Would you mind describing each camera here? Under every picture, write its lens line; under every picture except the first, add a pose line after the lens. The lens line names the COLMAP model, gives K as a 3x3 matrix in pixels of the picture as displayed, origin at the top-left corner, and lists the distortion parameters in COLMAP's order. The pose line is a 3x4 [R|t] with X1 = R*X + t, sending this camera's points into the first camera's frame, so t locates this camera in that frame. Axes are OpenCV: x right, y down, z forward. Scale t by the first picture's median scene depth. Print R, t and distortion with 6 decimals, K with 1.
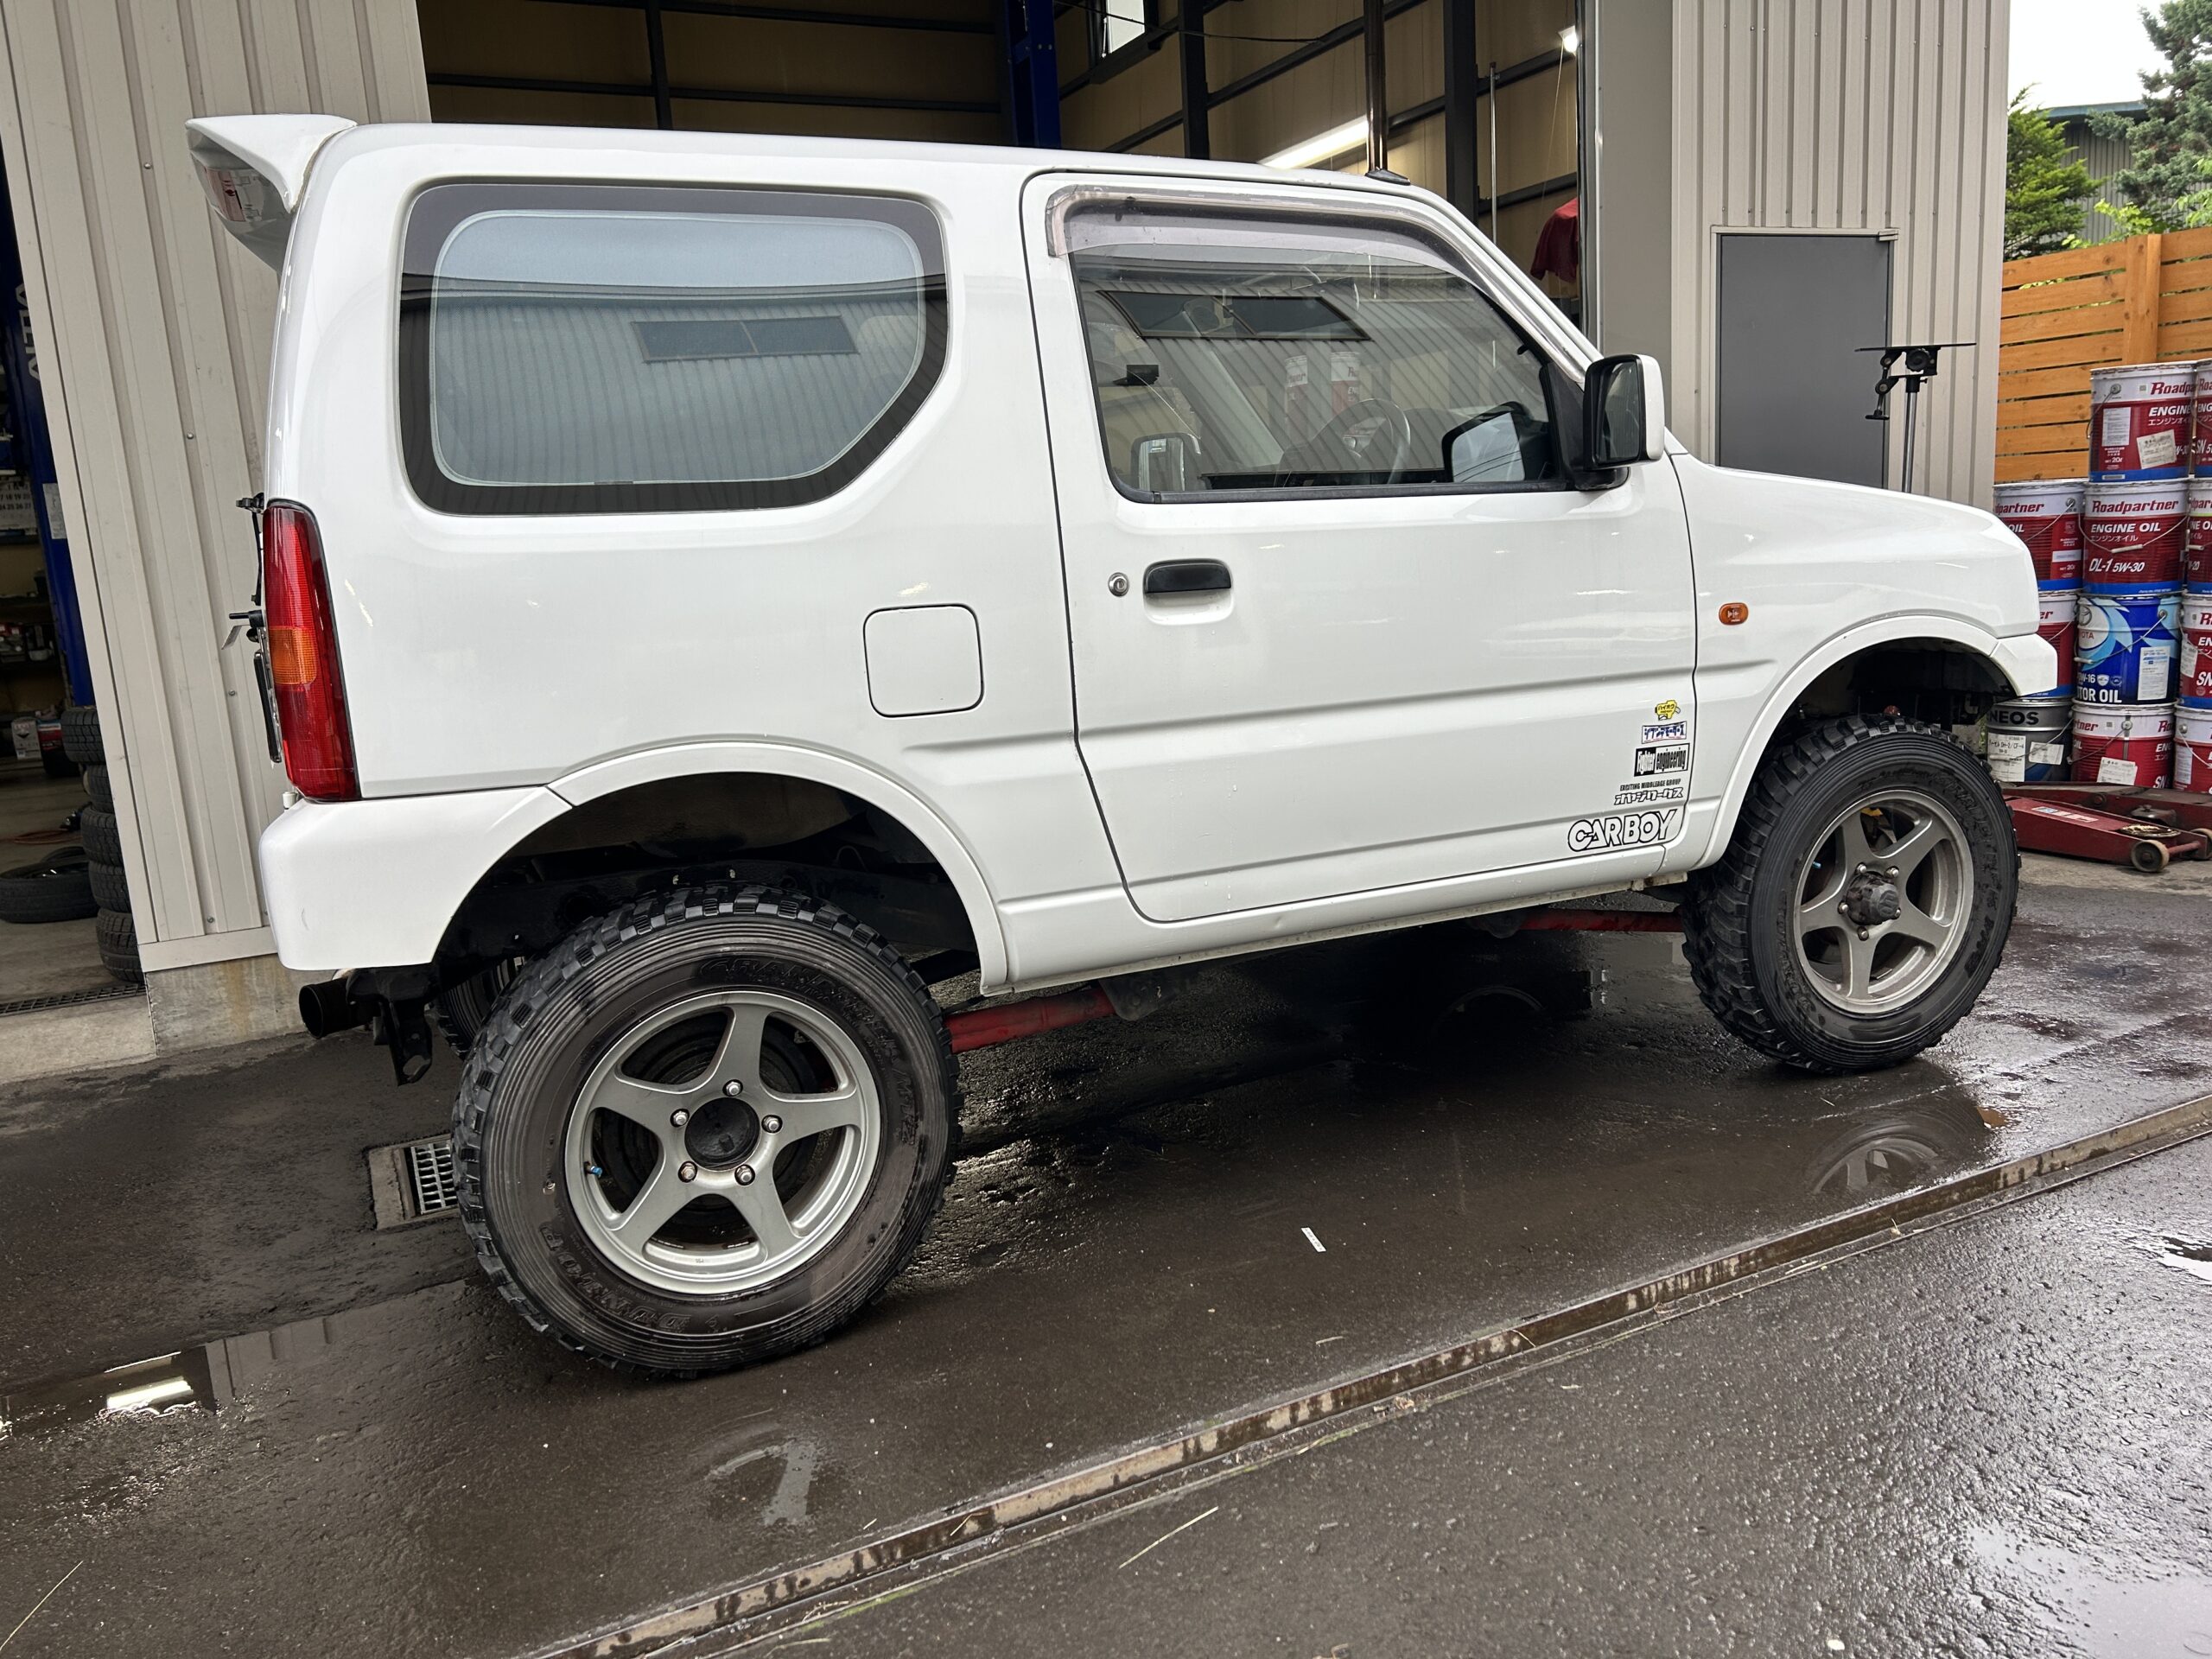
lens RADIAL K [[1672.5, 0, 1091.8], [0, 1672.5, 820.6], [0, 0, 1]] dist [0.057547, -0.056713]
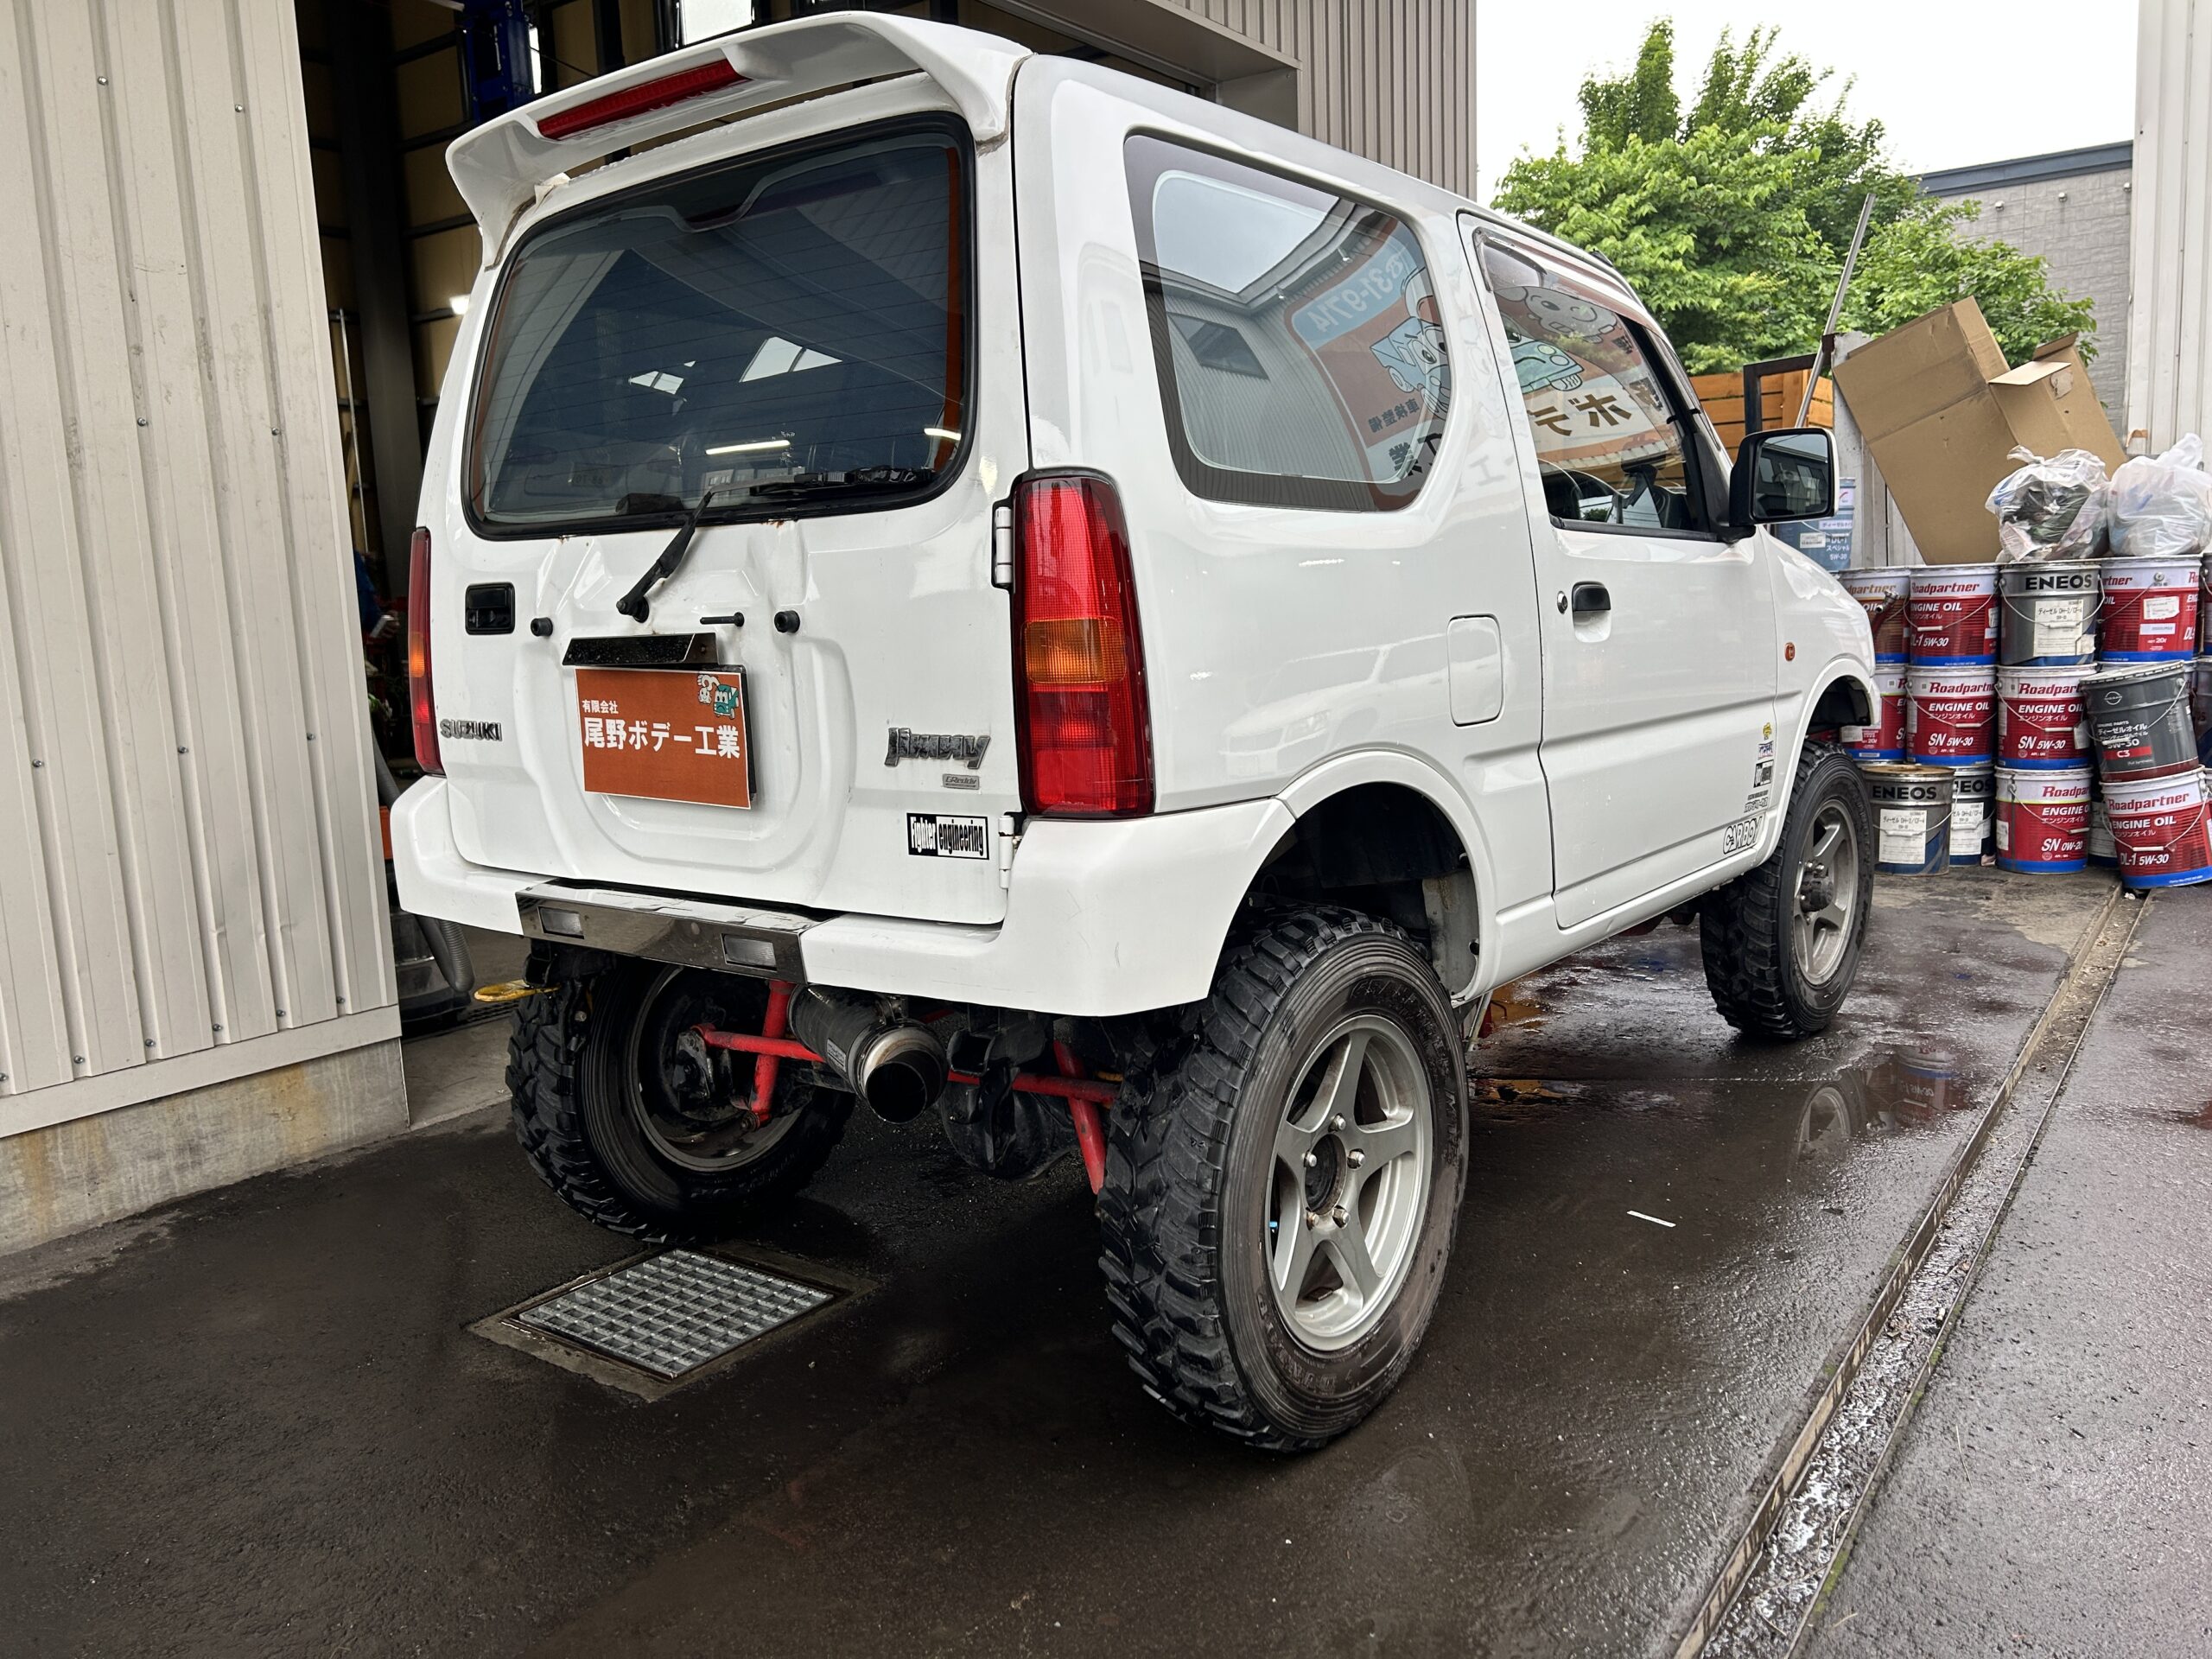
lens RADIAL K [[1672.5, 0, 1091.8], [0, 1672.5, 820.6], [0, 0, 1]] dist [0.057547, -0.056713]
pose [[0.881000, -0.037447, 0.471632, -0.761916], [0.068124, 0.996515, -0.048131, 0.026270], [-0.468186, 0.074533, 0.880481, 0.223528]]
